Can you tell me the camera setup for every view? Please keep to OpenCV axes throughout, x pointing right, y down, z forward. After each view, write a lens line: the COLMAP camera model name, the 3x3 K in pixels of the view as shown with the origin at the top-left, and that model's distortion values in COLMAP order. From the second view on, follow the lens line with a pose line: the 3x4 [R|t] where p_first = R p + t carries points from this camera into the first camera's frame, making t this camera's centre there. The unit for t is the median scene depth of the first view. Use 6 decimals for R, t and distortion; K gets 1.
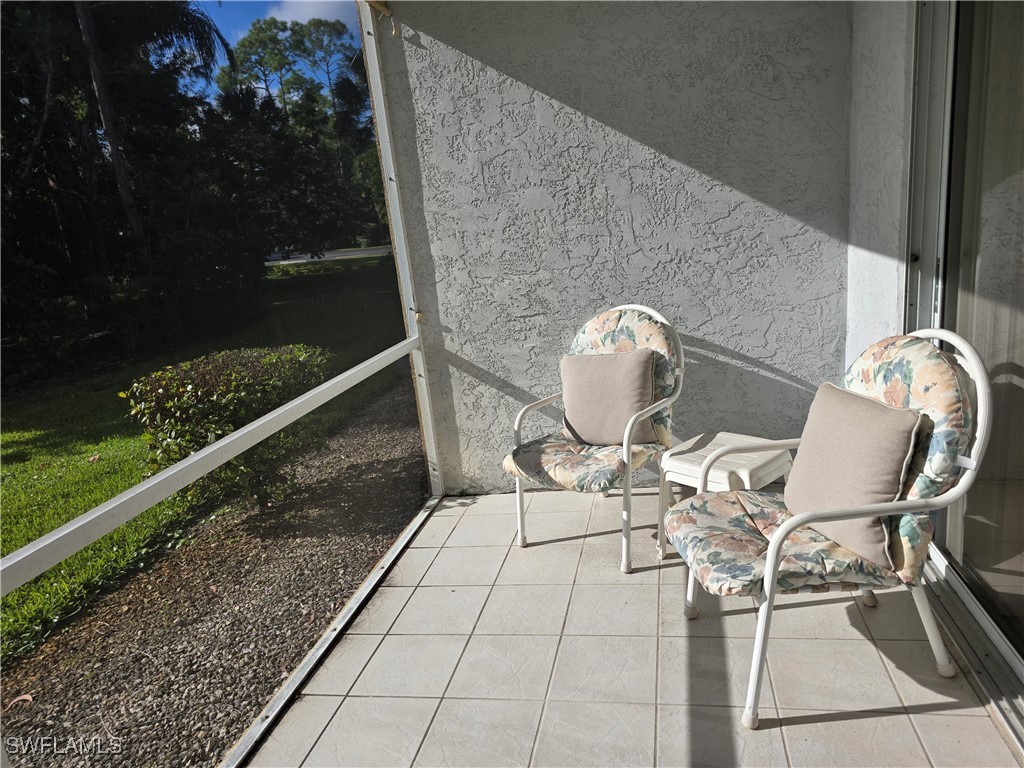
lens RADIAL K [[688.5, 0, 512.0], [0, 688.5, 384.0], [0, 0, 1]] dist [0.031376, -0.003937]
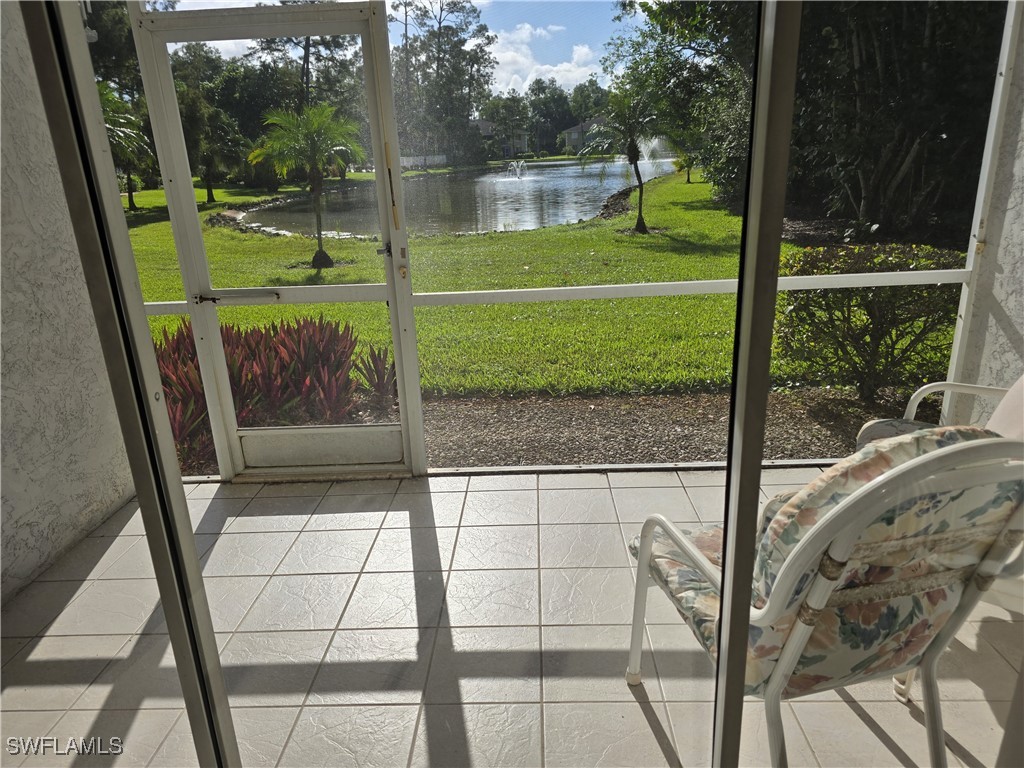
lens RADIAL K [[688.5, 0, 512.0], [0, 688.5, 384.0], [0, 0, 1]] dist [0.031376, -0.003937]
pose [[0.188204, 0.395455, -0.898997, 0.578395], [-0.197357, 0.911910, 0.359819, -0.138667], [0.962096, 0.109704, 0.249671, 0.263805]]
